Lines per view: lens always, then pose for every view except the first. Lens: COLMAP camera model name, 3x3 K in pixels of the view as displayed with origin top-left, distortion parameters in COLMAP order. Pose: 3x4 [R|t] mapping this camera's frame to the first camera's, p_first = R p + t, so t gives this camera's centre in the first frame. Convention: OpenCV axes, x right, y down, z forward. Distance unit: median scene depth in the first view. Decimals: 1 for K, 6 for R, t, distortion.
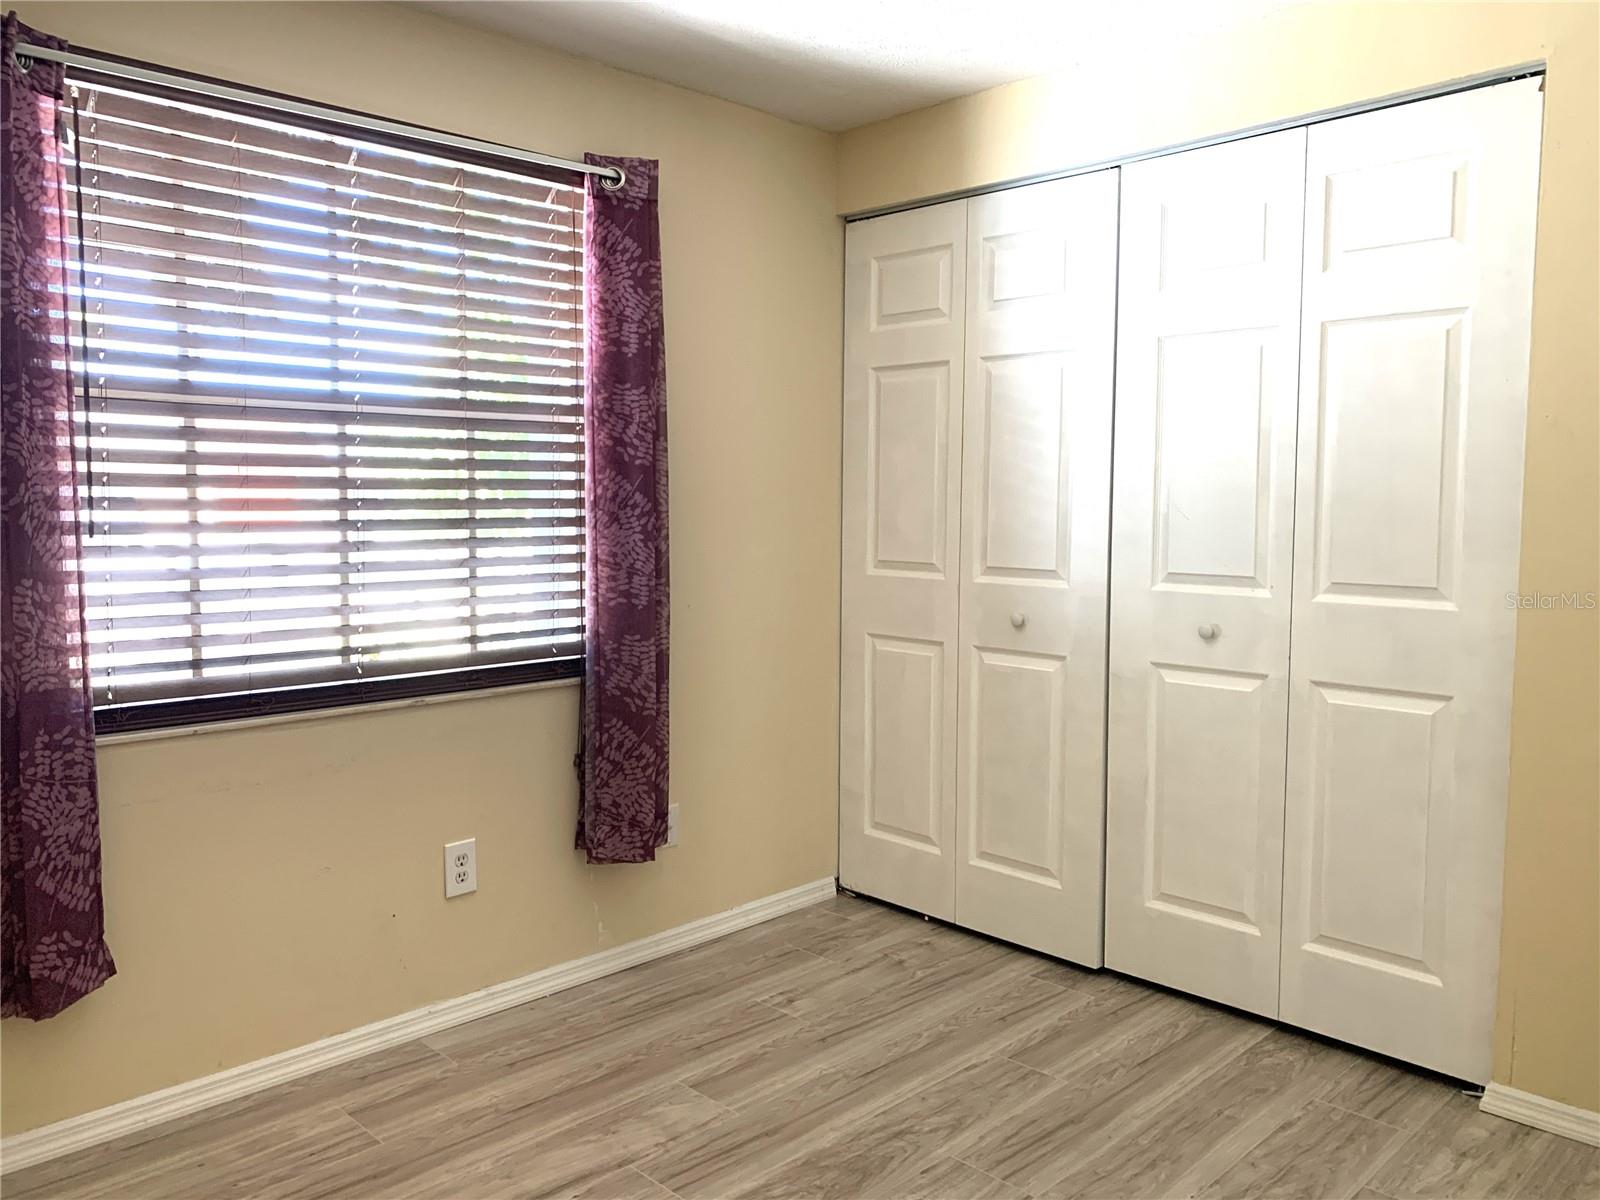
lens RADIAL K [[1251.3, 0, 798.4], [0, 1251.3, 579.5], [0, 0, 1]] dist [-0.001407, 0.005399]
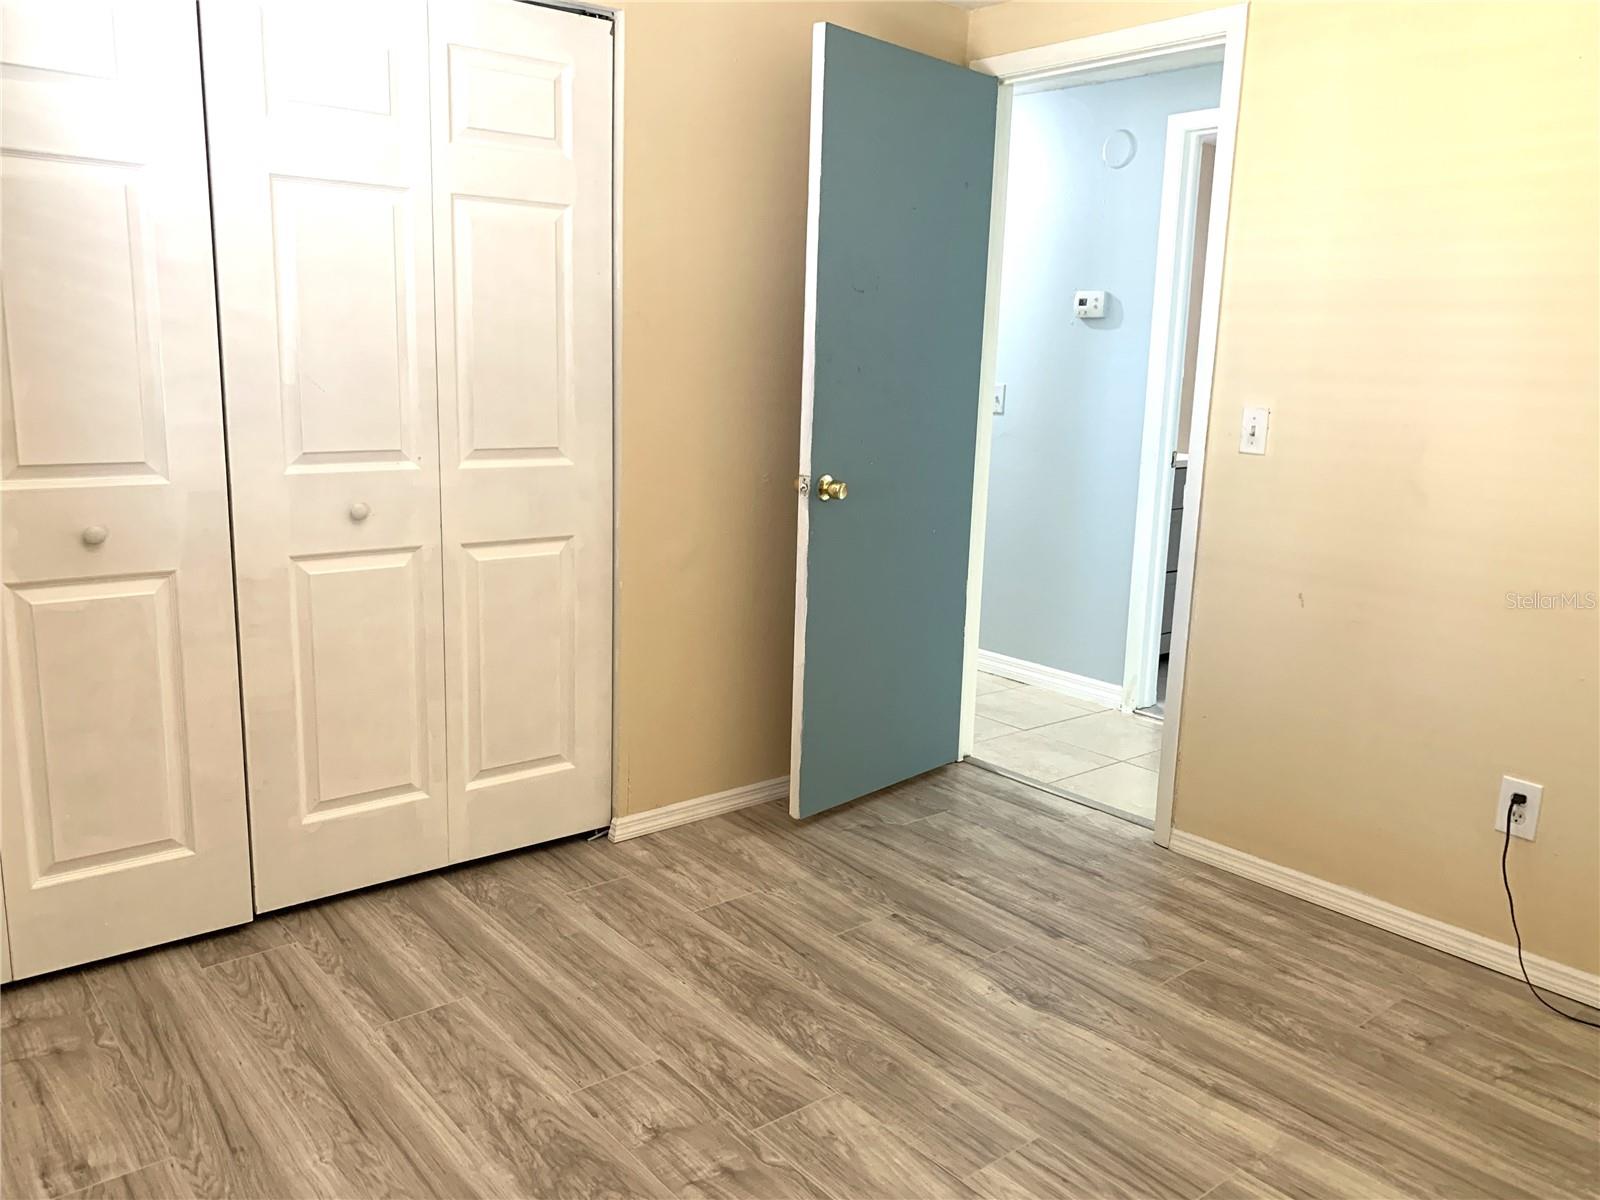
lens RADIAL K [[1231.0, 0, 804.5], [0, 1231.0, 581.0], [0, 0, 1]] dist [0.048610, -0.059341]
pose [[0.090282, -0.188709, 0.977874, -0.603948], [0.036154, 0.981858, 0.186139, -0.073831], [-0.995260, 0.018550, 0.095466, 0.625169]]
